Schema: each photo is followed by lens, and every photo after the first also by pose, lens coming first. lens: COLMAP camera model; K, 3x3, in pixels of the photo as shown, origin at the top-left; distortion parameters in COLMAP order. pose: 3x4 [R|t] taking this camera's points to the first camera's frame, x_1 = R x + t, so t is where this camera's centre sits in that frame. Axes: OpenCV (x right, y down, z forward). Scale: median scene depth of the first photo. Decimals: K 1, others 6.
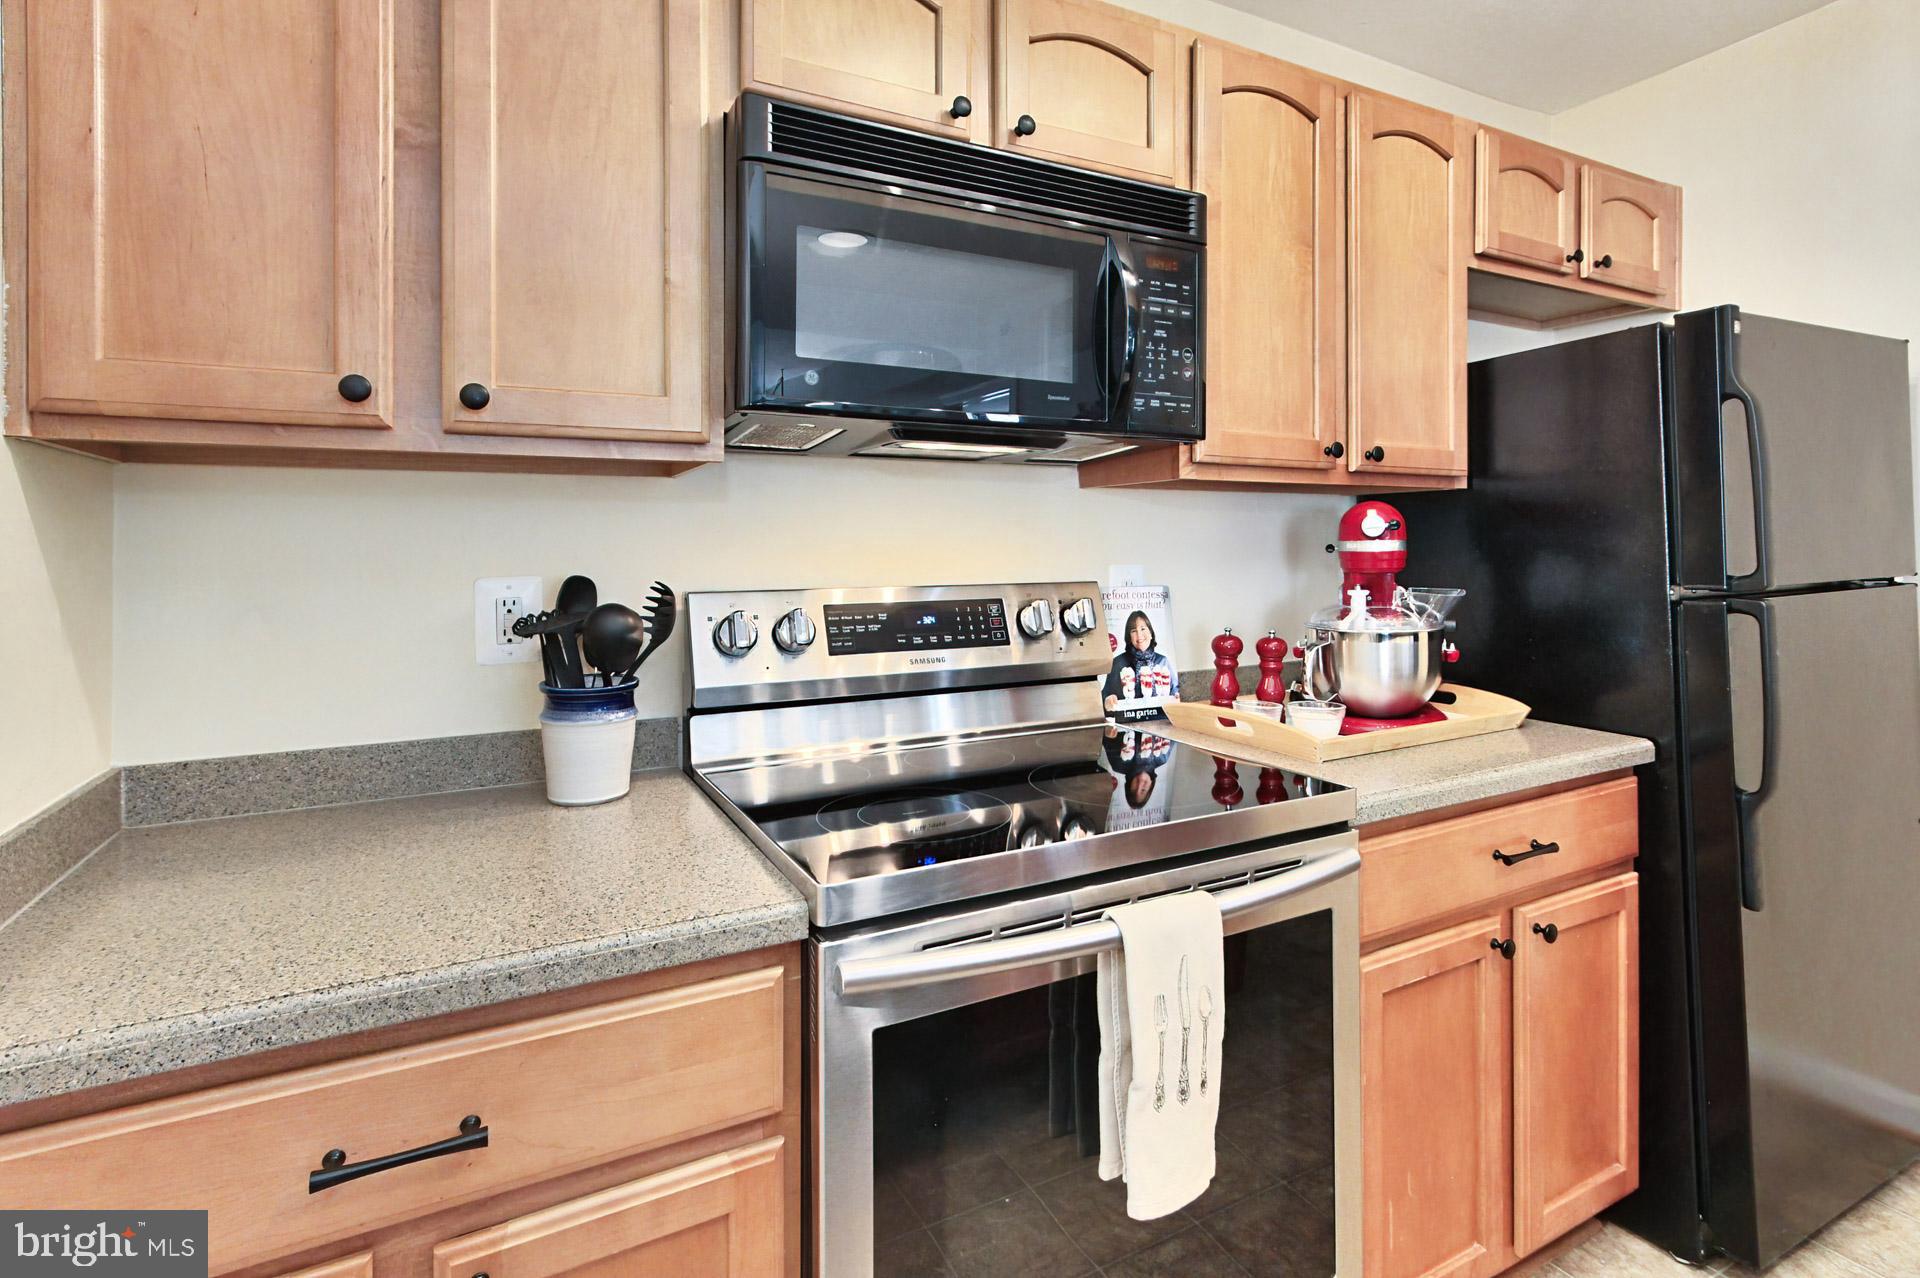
lens RADIAL K [[988.5, 0, 932.0], [0, 988.5, 549.9], [0, 0, 1]] dist [-0.001176, 0.000059]
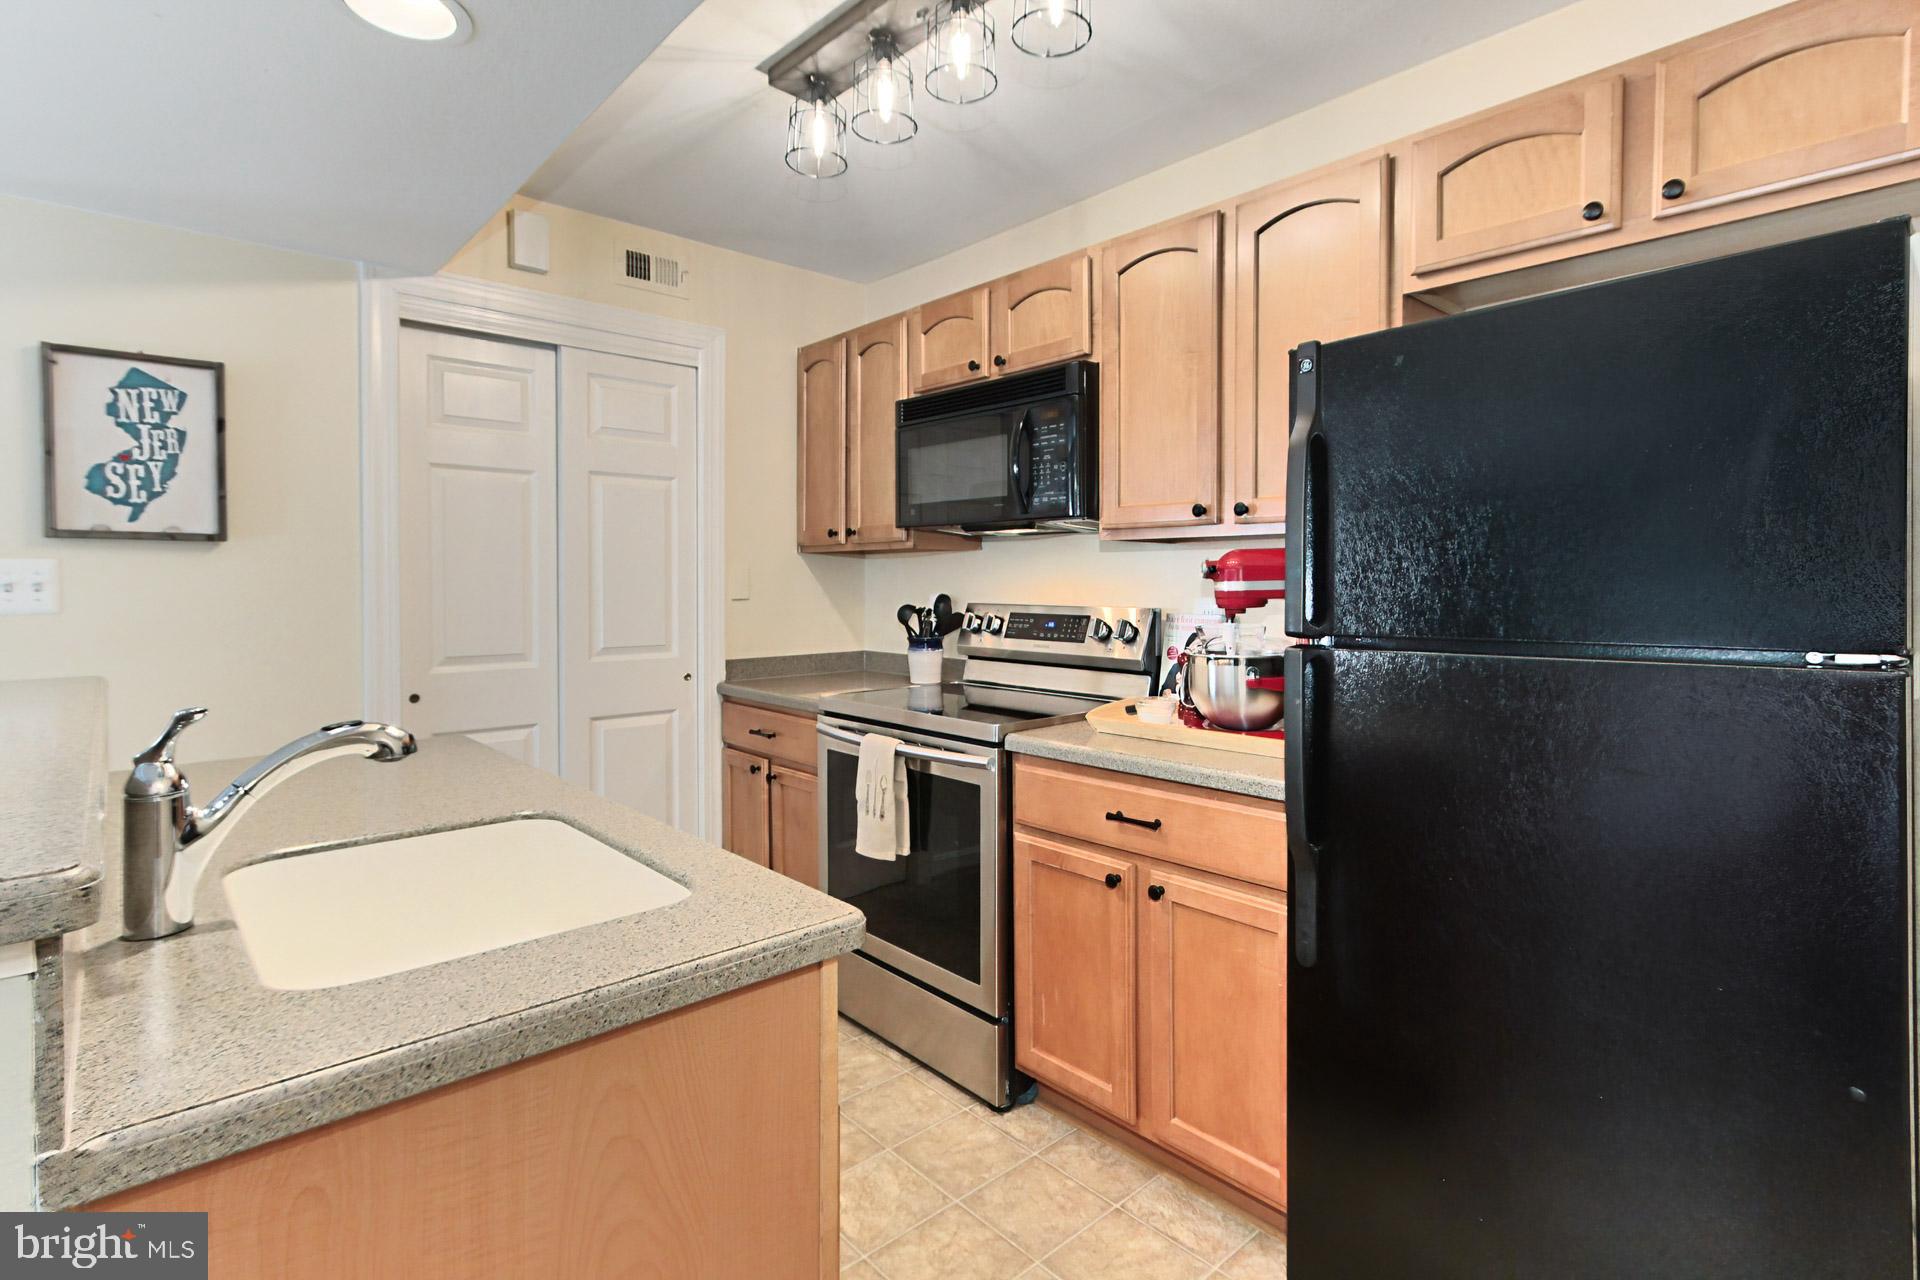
lens RADIAL K [[964.5, 0, 960.1], [0, 964.5, 602.6], [0, 0, 1]] dist [-0.001868, 0.001243]
pose [[0.212501, 0.030100, -0.976697, 1.794615], [-0.001716, 0.999535, 0.030430, -0.022740], [0.977159, -0.004790, 0.212454, 0.508187]]
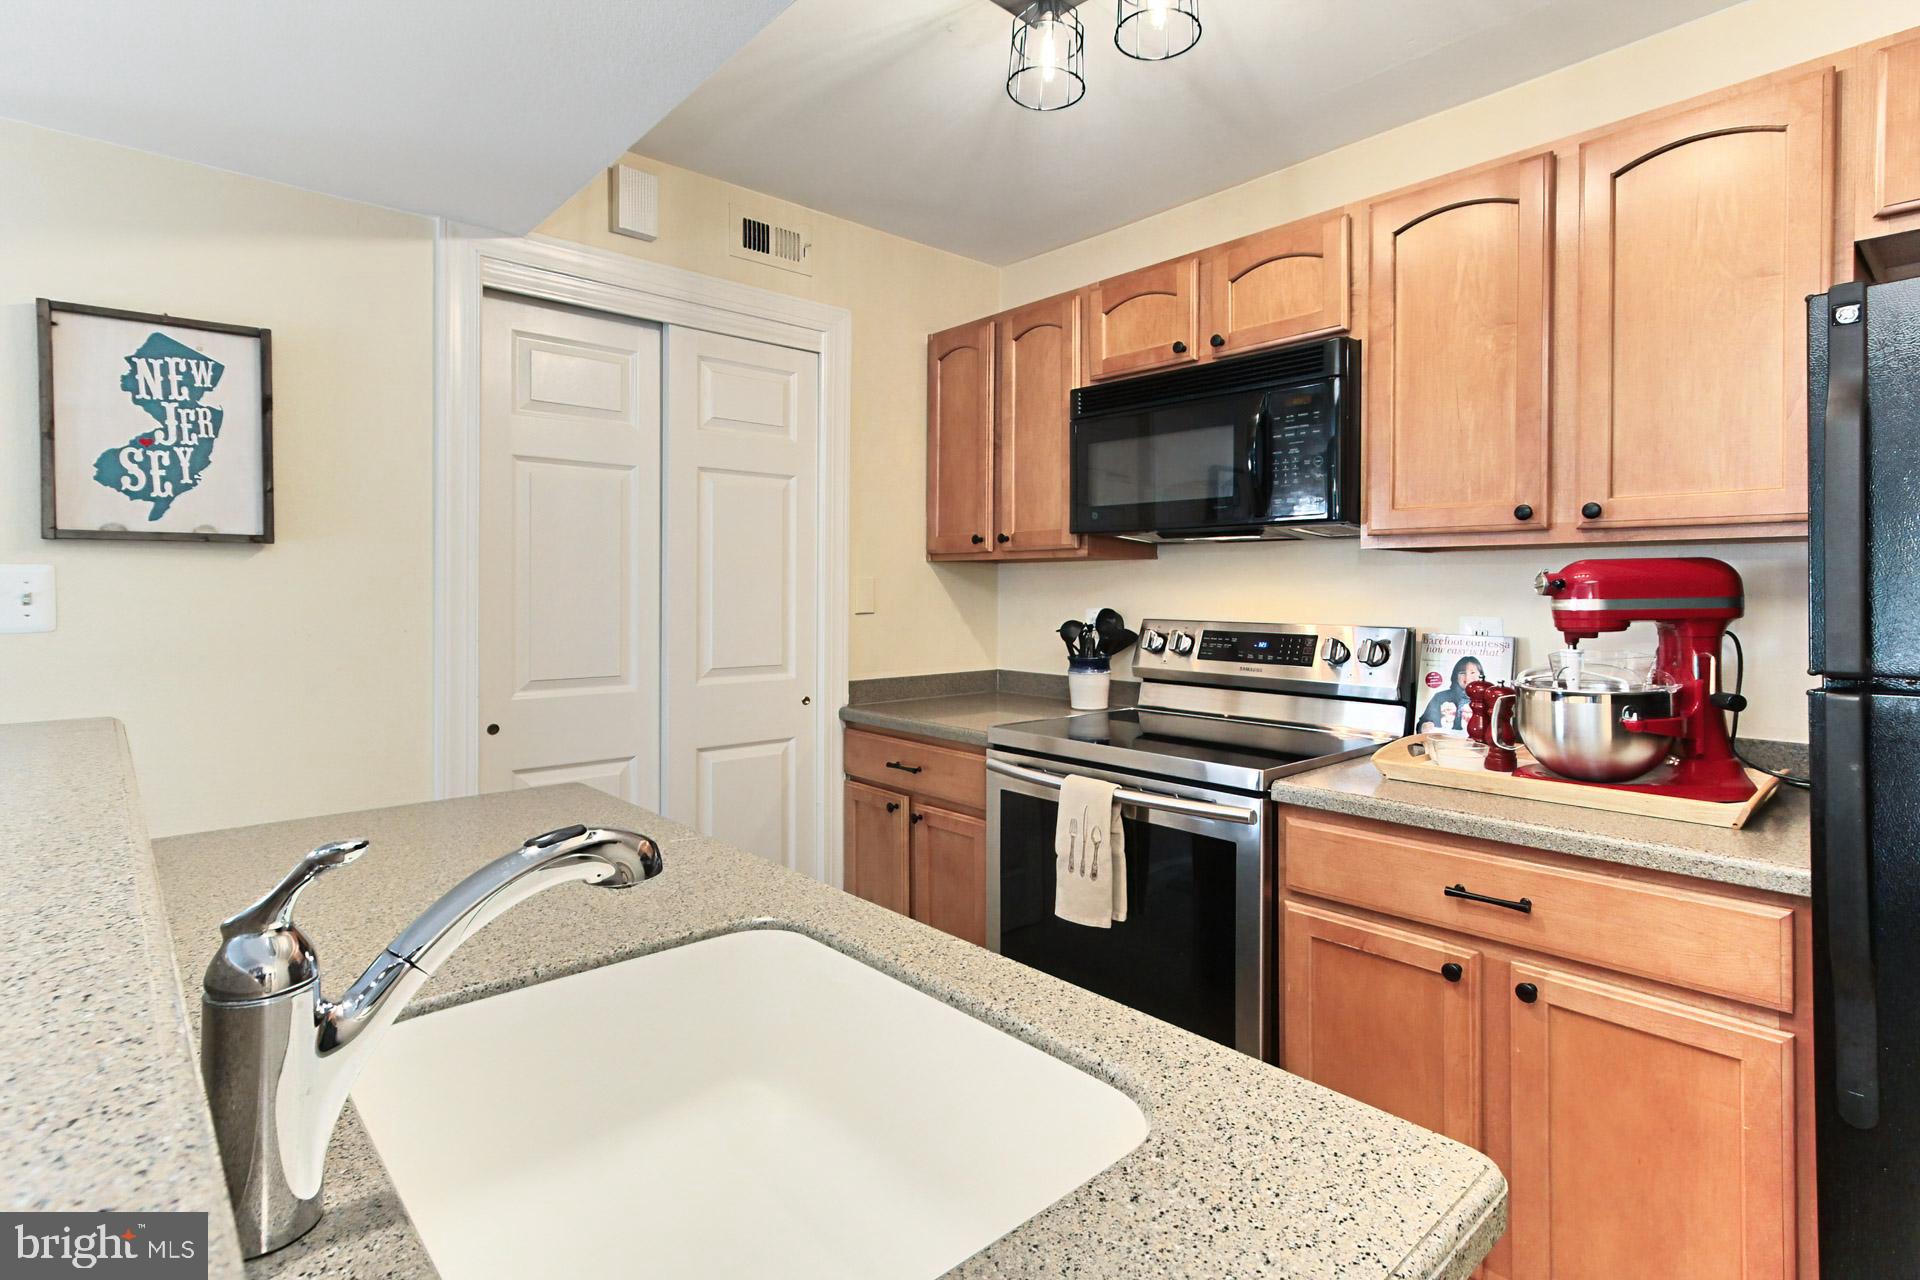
lens RADIAL K [[892.4, 0, 987.6], [0, 892.4, 598.1], [0, 0, 1]] dist [0.000408, -0.000476]
pose [[0.271533, 0.020294, -0.962215, 1.333292], [-0.004488, 0.999793, 0.019820, -0.030973], [0.962419, -0.001063, 0.271568, 0.217722]]
